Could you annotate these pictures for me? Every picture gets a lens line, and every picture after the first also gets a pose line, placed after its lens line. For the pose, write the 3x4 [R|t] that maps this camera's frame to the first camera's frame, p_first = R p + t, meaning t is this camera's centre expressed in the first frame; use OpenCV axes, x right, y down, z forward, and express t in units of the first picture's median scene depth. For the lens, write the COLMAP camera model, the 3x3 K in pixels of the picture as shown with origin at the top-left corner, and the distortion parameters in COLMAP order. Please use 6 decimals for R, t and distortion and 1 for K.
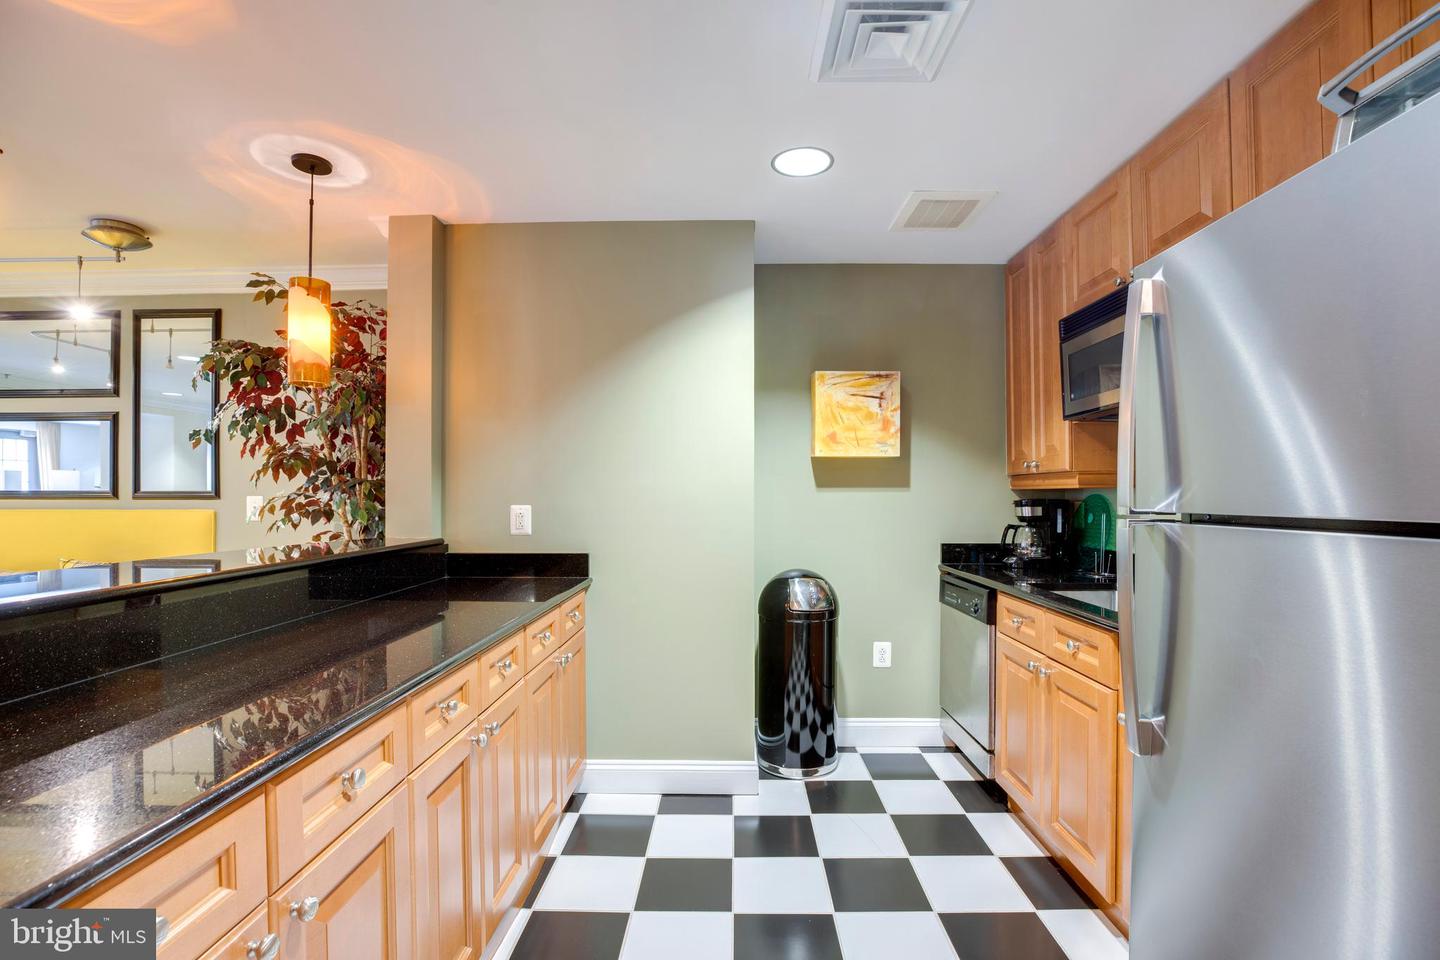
lens RADIAL K [[651.2, 0, 729.4], [0, 651.2, 489.3], [0, 0, 1]] dist [-0.030176, 0.000313]
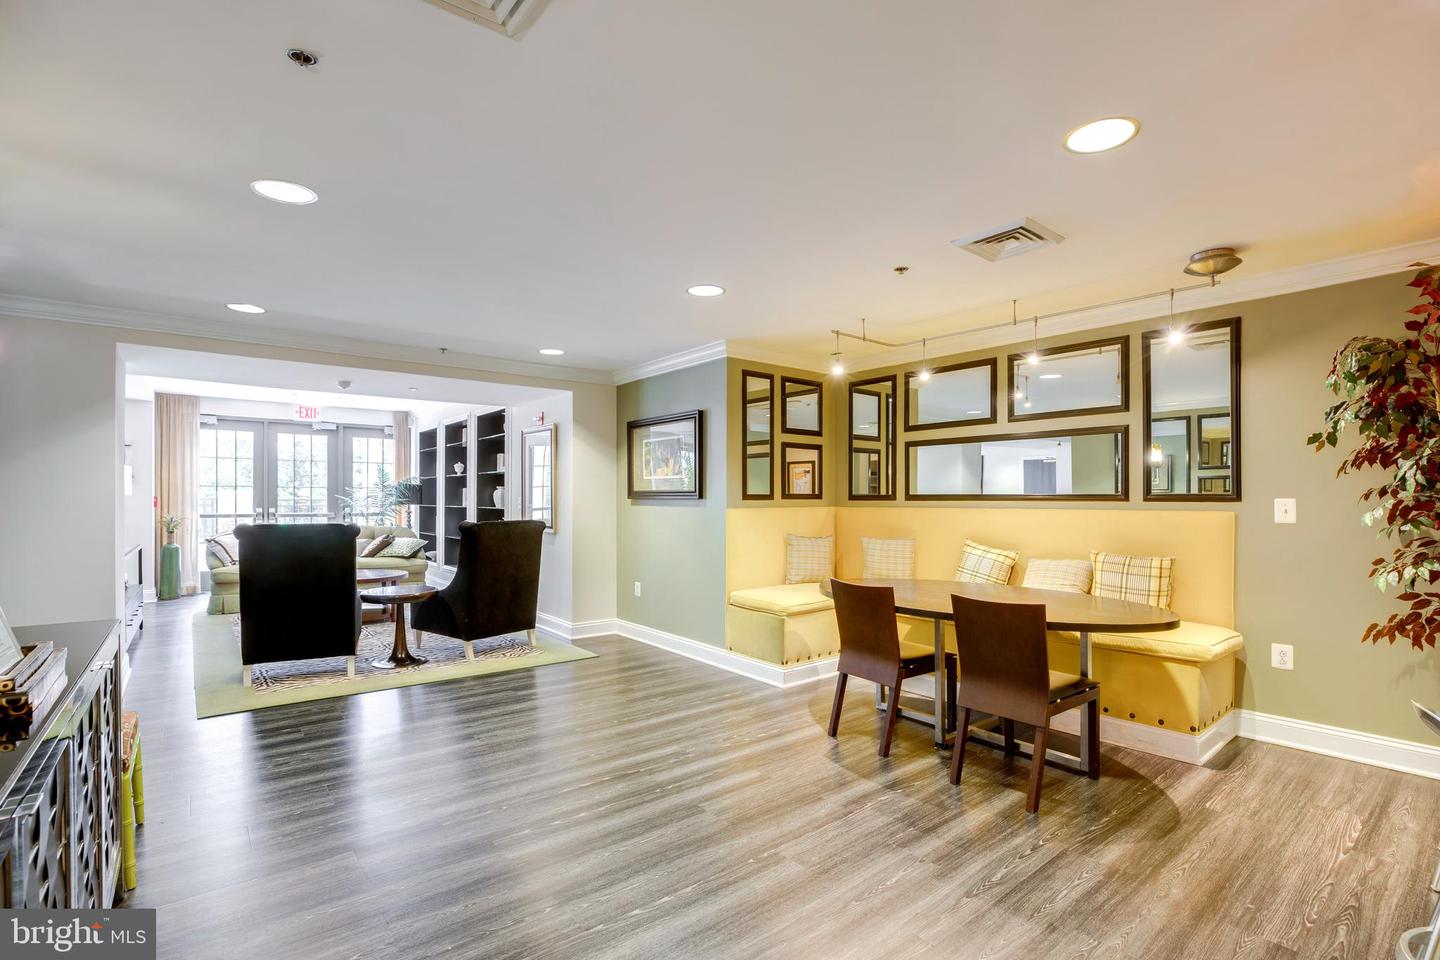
lens RADIAL K [[672.7, 0, 723.7], [0, 672.7, 494.8], [0, 0, 1]] dist [-0.036260, 0.009012]
pose [[0.636370, -0.000244, -0.771384, -0.558230], [0.001477, 0.999999, 0.000901, 0.002208], [0.771383, -0.001713, 0.636369, -0.354974]]
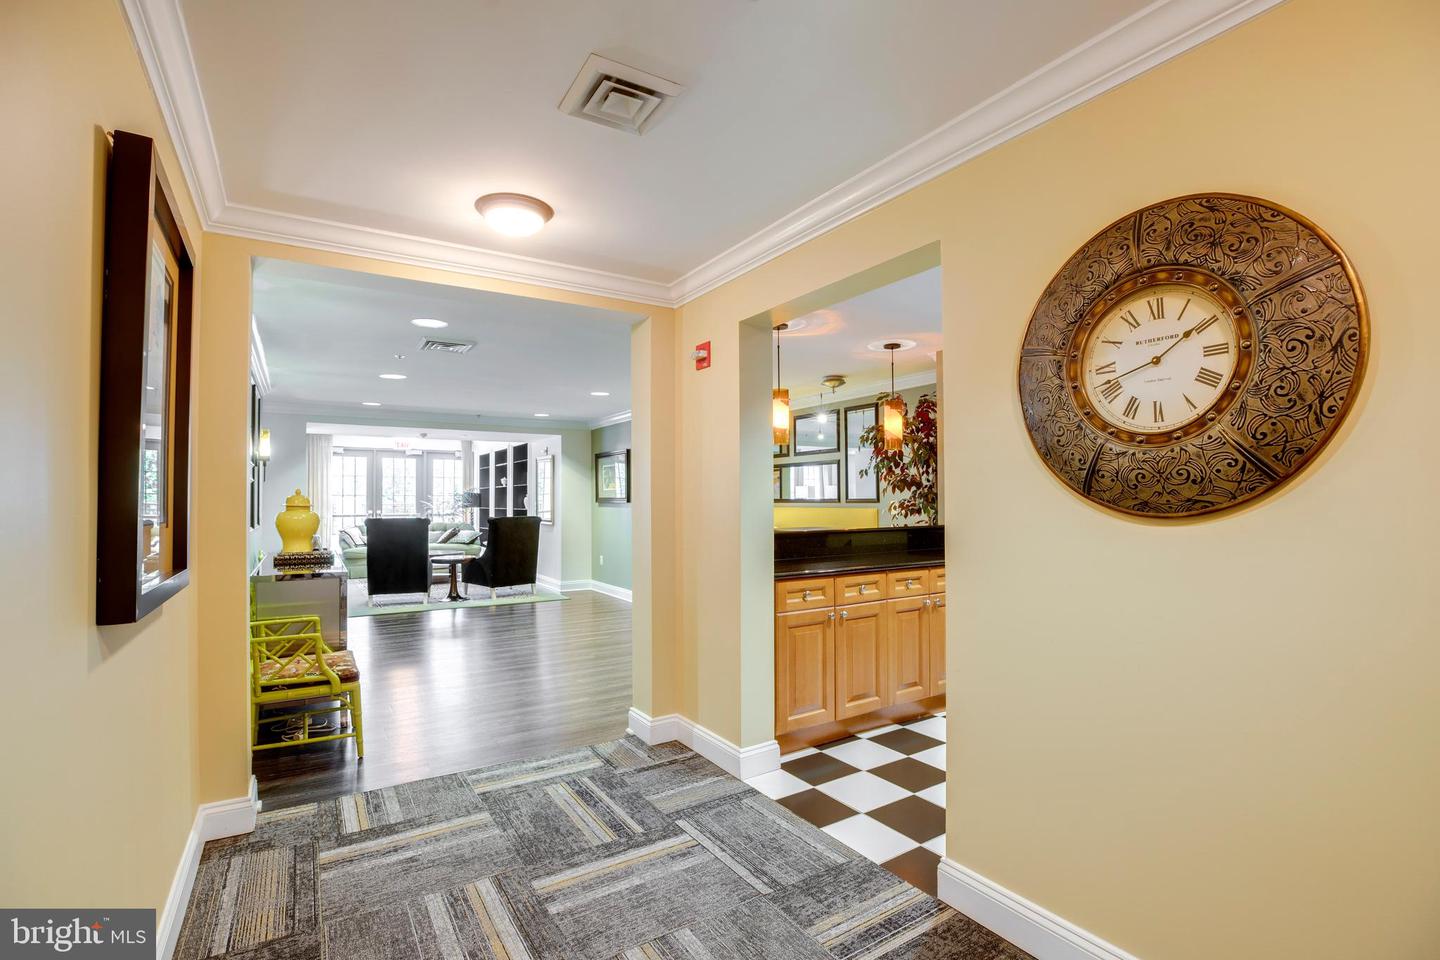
lens RADIAL K [[672.7, 0, 723.7], [0, 672.7, 494.8], [0, 0, 1]] dist [-0.036260, 0.009012]
pose [[0.547282, -0.007761, -0.836912, 0.673173], [0.006862, 0.999965, -0.004786, -0.002783], [0.836920, -0.003124, 0.547316, -0.518981]]
